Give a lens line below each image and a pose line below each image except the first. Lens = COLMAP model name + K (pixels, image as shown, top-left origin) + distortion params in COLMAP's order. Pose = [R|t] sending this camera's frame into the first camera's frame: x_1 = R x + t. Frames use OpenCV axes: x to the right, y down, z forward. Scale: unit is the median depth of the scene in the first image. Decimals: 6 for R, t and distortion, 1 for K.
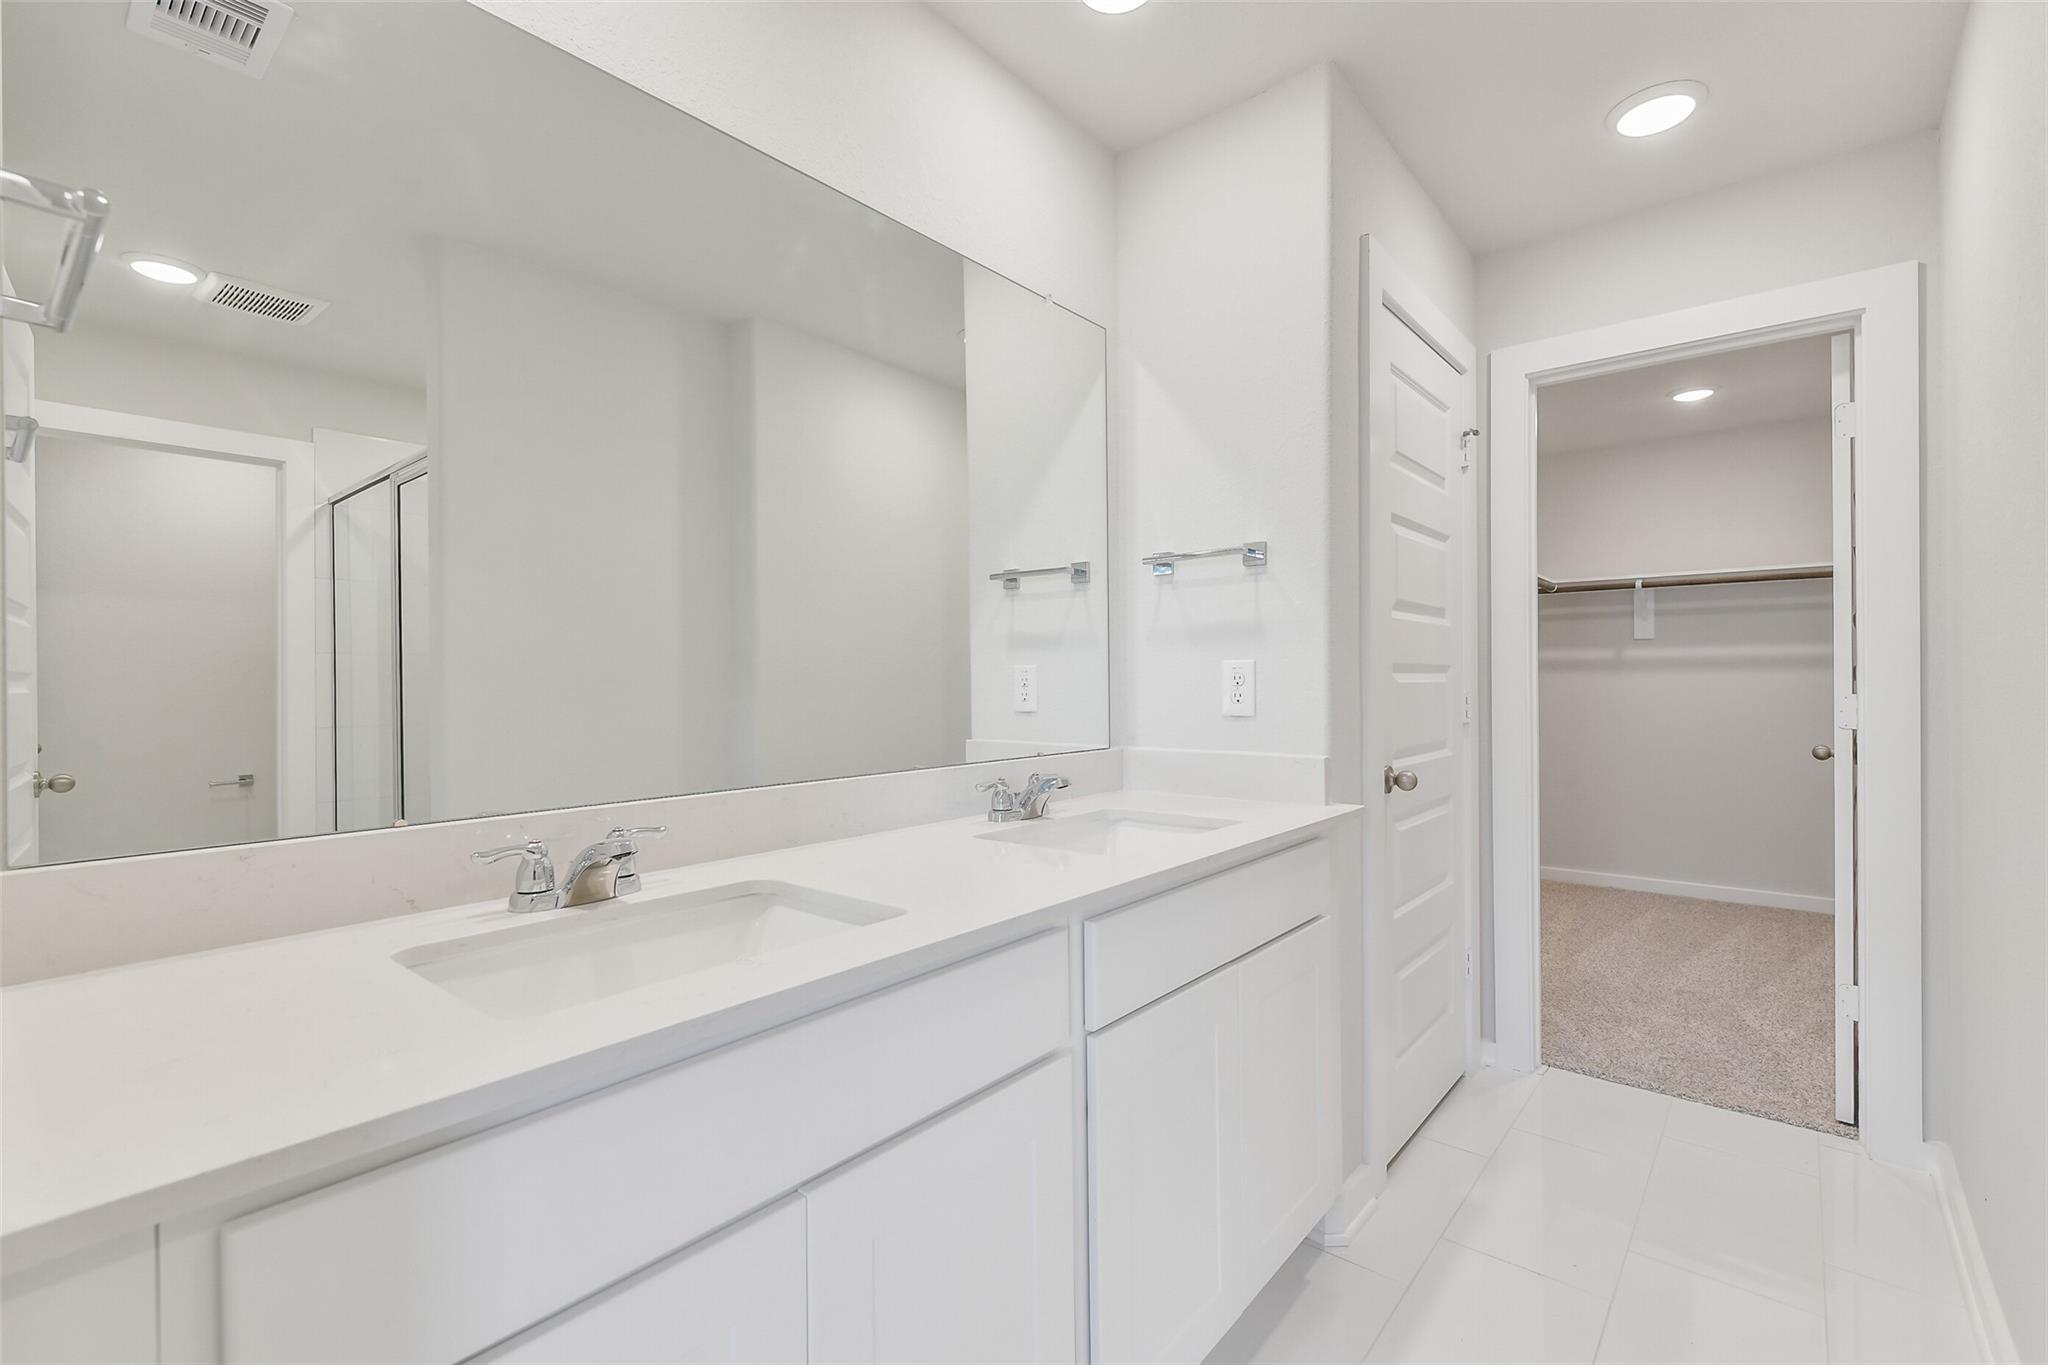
lens RADIAL K [[903.7, 0, 1010.2], [0, 903.7, 686.7], [0, 0, 1]] dist [-0.003094, -0.000820]
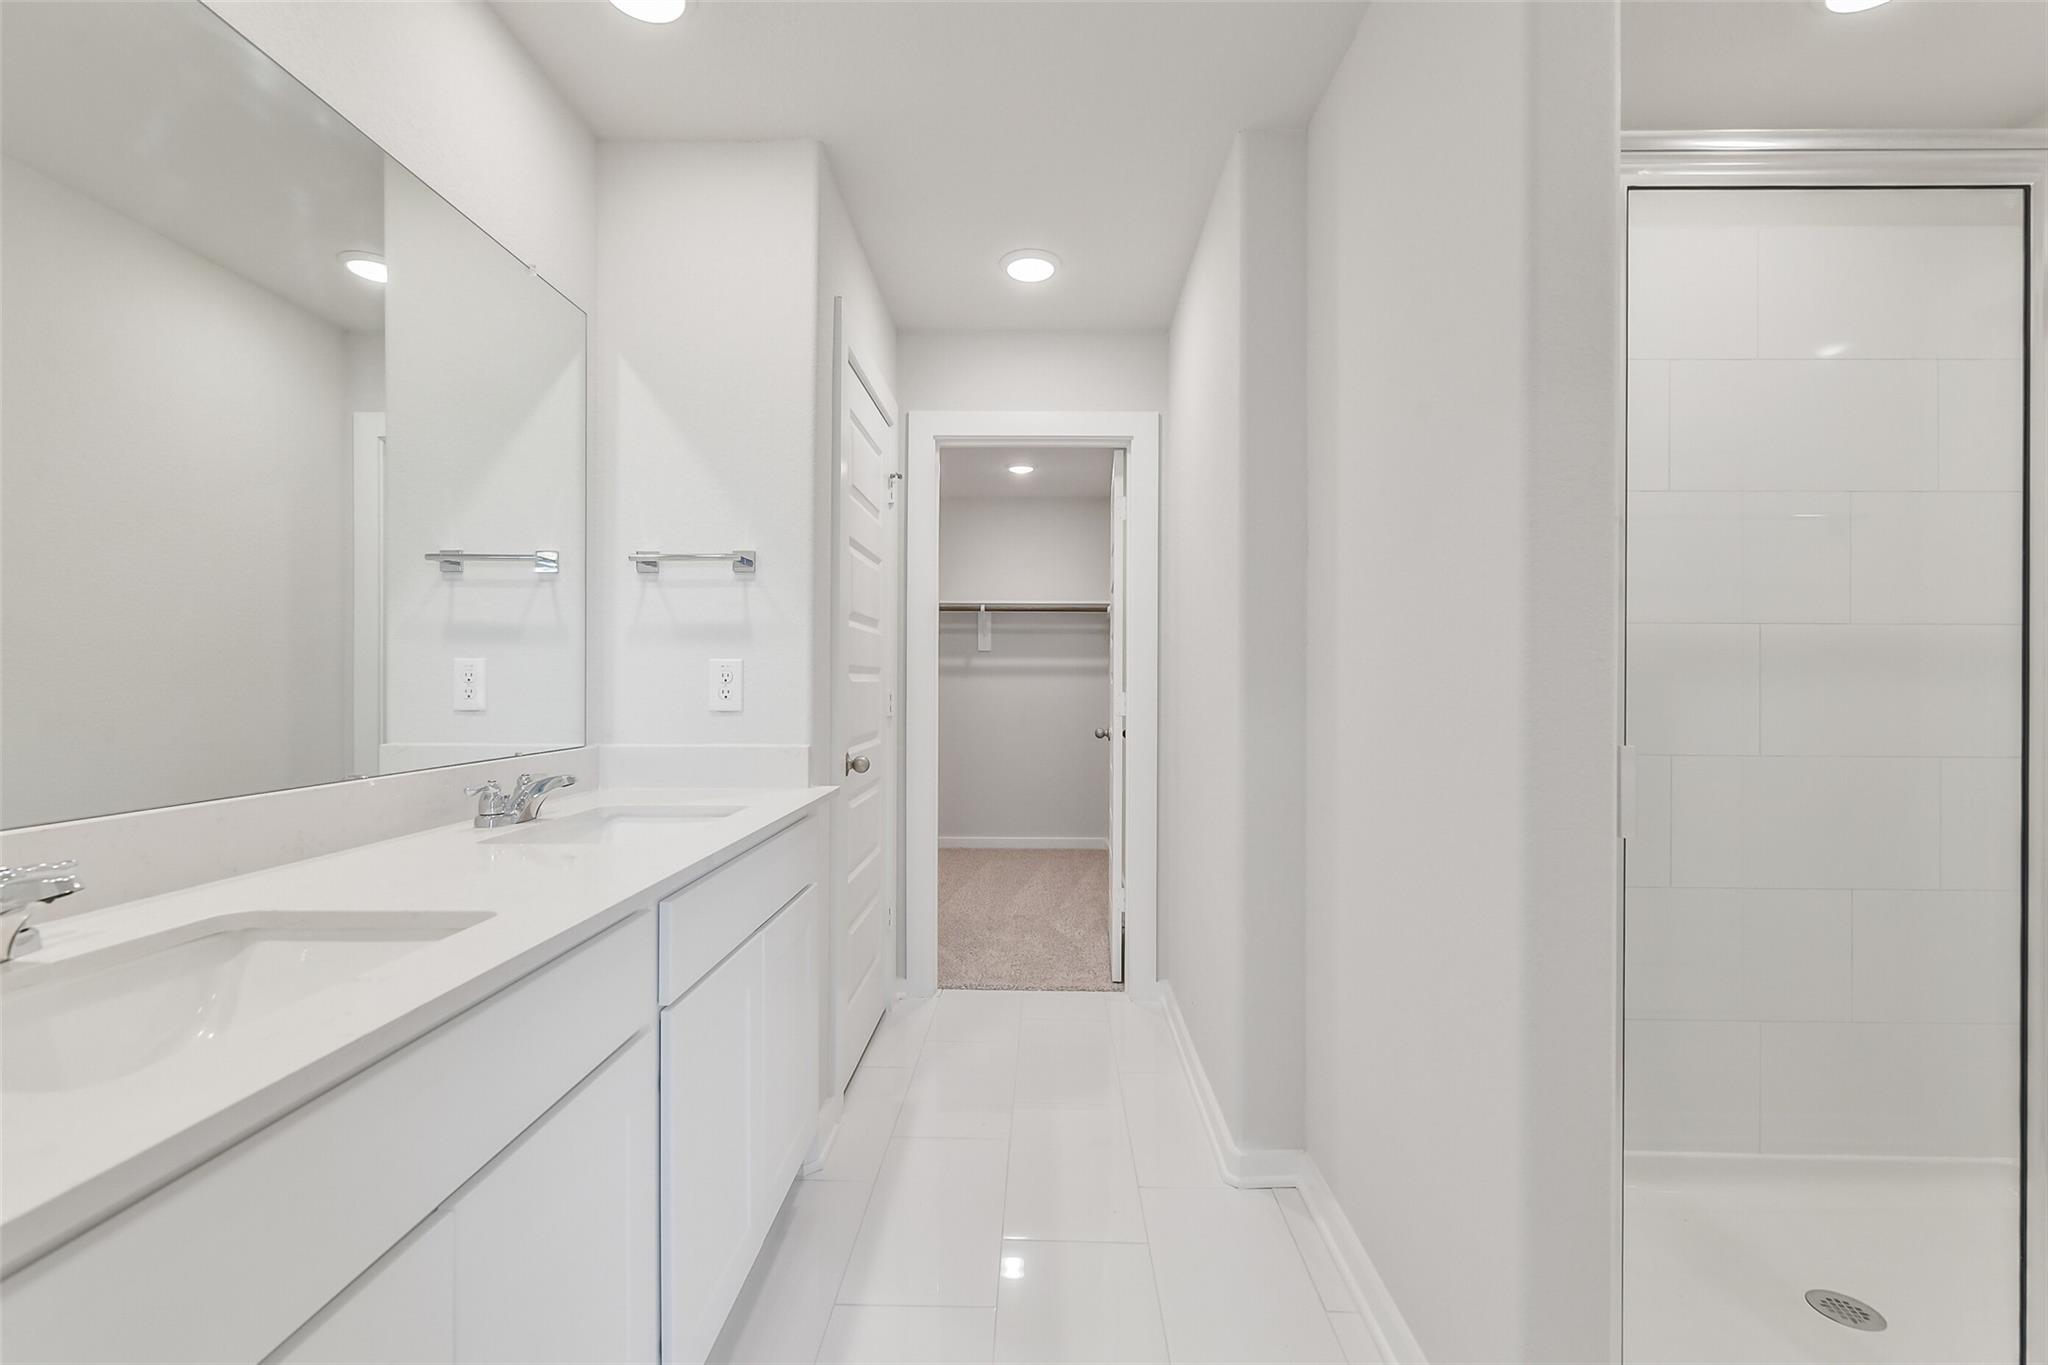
lens RADIAL K [[903.7, 0, 1019.5], [0, 903.7, 688.6], [0, 0, 1]] dist [-0.003094, -0.000820]
pose [[0.771038, 0.005413, 0.636766, -0.147007], [-0.005636, 0.999983, -0.001676, 0.005080], [-0.636764, -0.002296, 0.771055, -0.043797]]
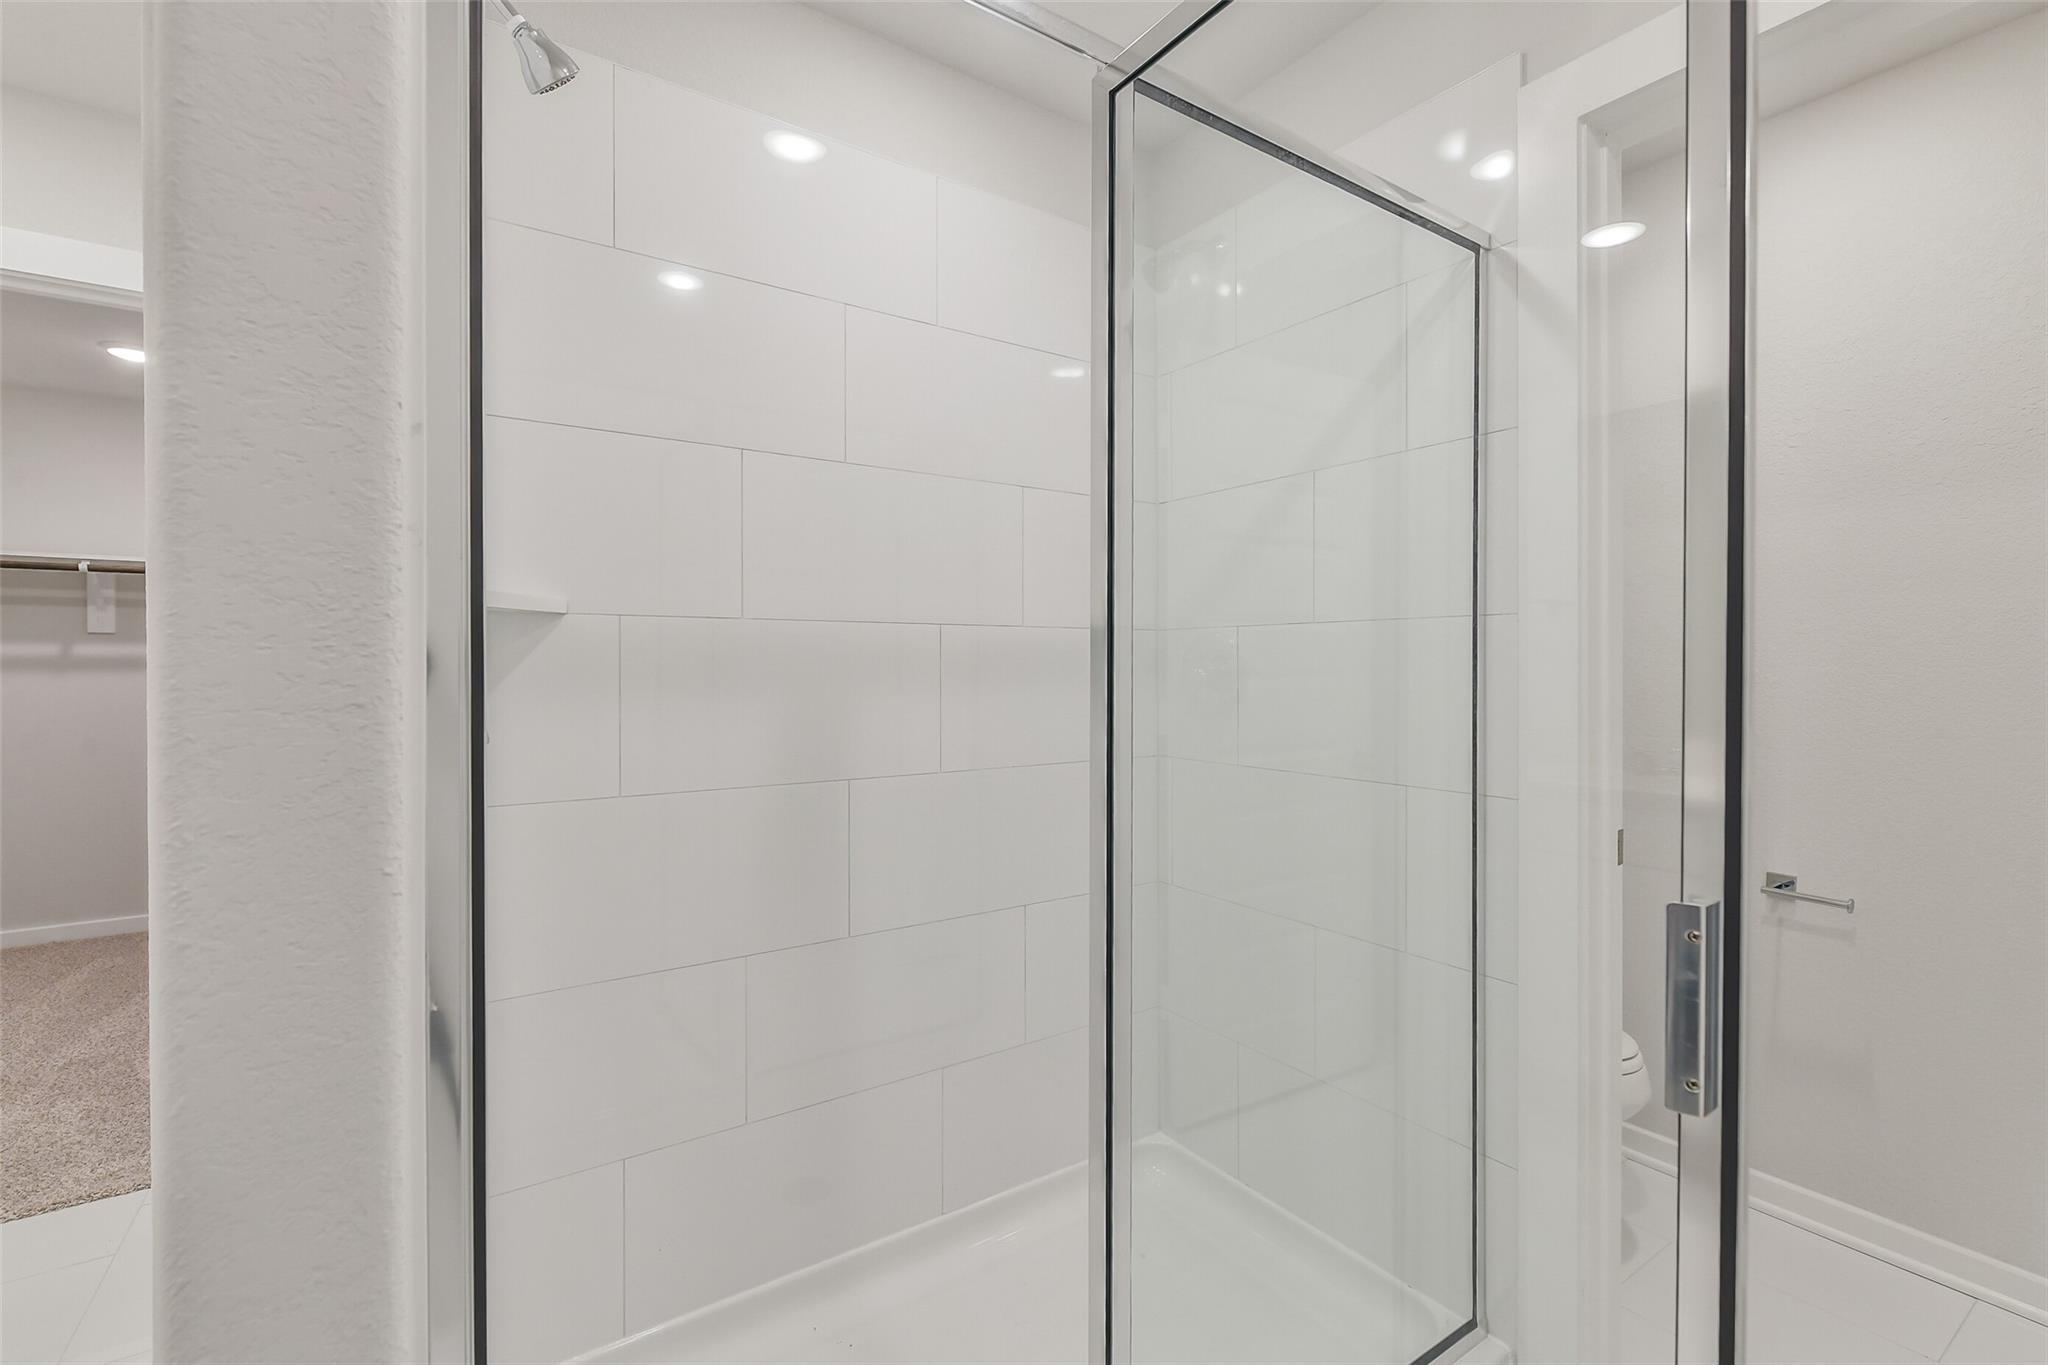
lens RADIAL K [[903.7, 0, 1023.1], [0, 903.7, 672.2], [0, 0, 1]] dist [-0.003094, -0.000820]
pose [[0.268568, -0.000170, 0.963261, 0.251046], [0.011493, 0.999929, -0.003028, -0.008066], [-0.963192, 0.011884, 0.268551, -0.080233]]
